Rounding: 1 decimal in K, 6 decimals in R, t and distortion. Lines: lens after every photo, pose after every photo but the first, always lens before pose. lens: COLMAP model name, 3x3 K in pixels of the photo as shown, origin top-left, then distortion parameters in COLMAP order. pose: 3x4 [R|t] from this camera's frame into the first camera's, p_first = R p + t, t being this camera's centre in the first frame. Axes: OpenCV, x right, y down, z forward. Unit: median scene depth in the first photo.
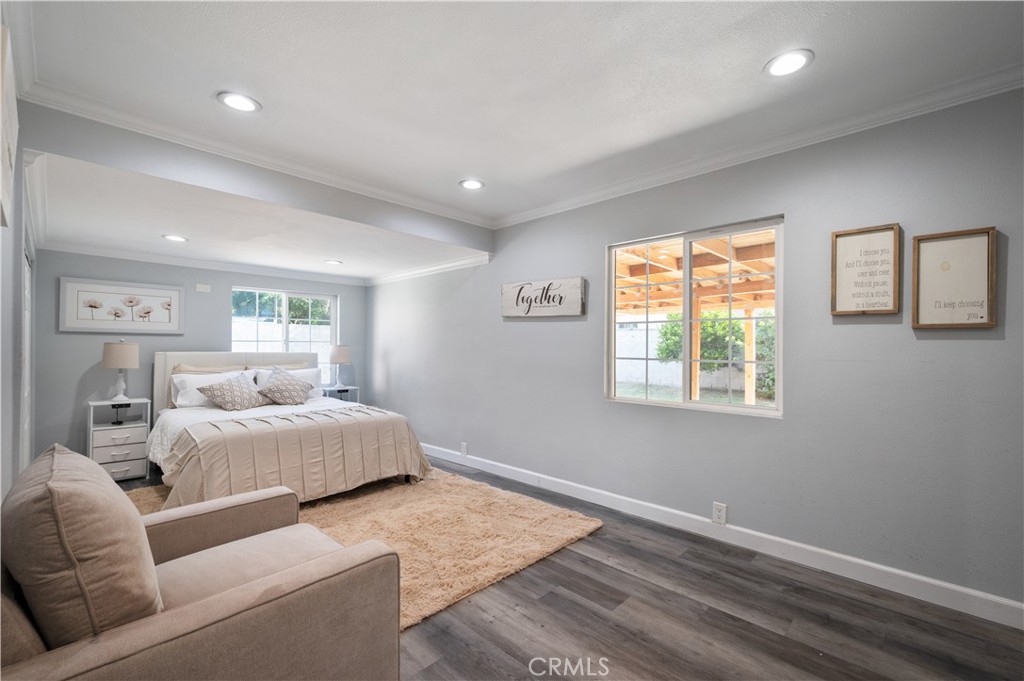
lens RADIAL K [[444.5, 0, 515.9], [0, 444.5, 346.5], [0, 0, 1]] dist [-0.002194, -0.000013]
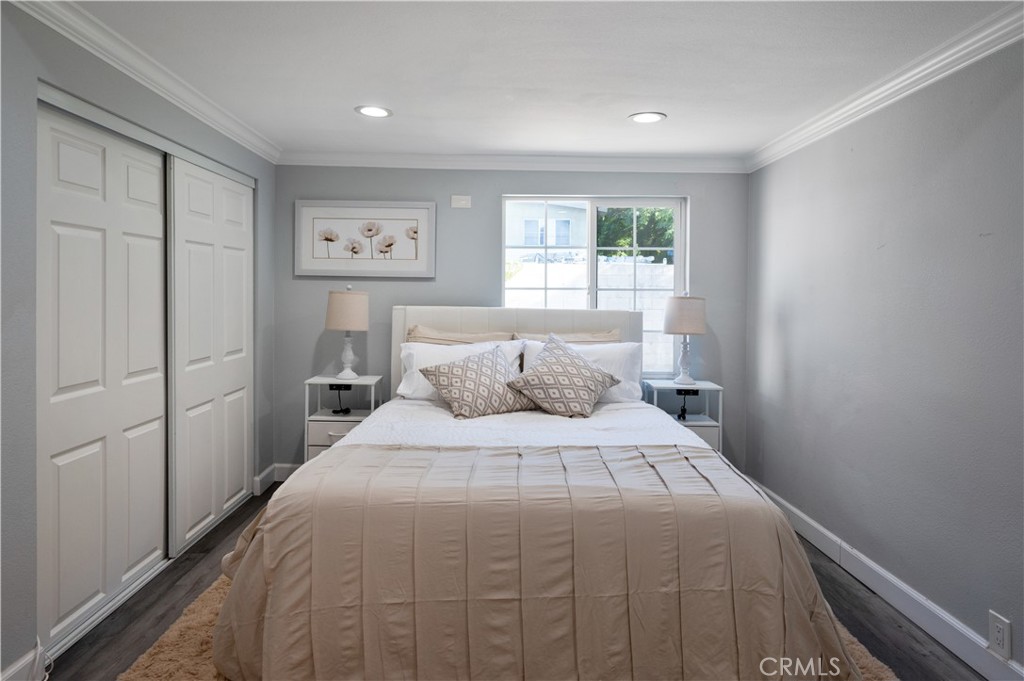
lens RADIAL K [[631.8, 0, 504.1], [0, 631.8, 299.5], [0, 0, 1]] dist [0.004840, -0.003007]
pose [[0.694399, 0.007794, -0.719548, -0.045573], [-0.007611, 0.999965, 0.003486, -0.001174], [0.719550, 0.003056, 0.694434, 0.491859]]
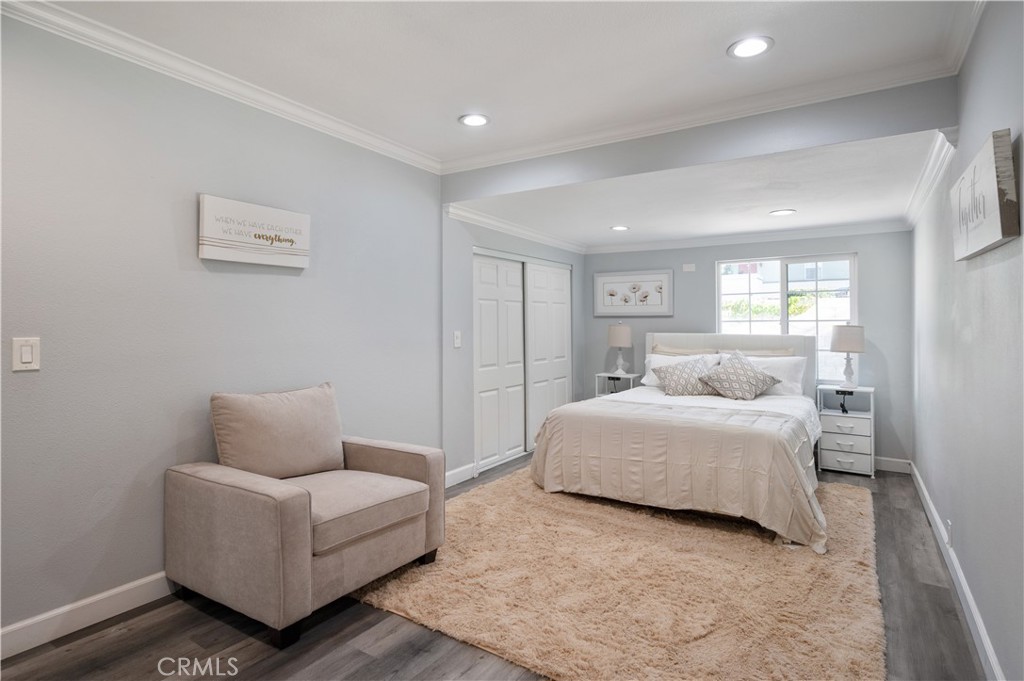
lens RADIAL K [[541.0, 0, 516.2], [0, 541.0, 320.8], [0, 0, 1]] dist [0.005185, 0.001115]
pose [[0.183543, -0.014582, -0.982903, 0.433310], [0.001525, 0.999893, -0.014549, 0.001865], [0.983010, 0.001171, 0.183546, 0.456470]]
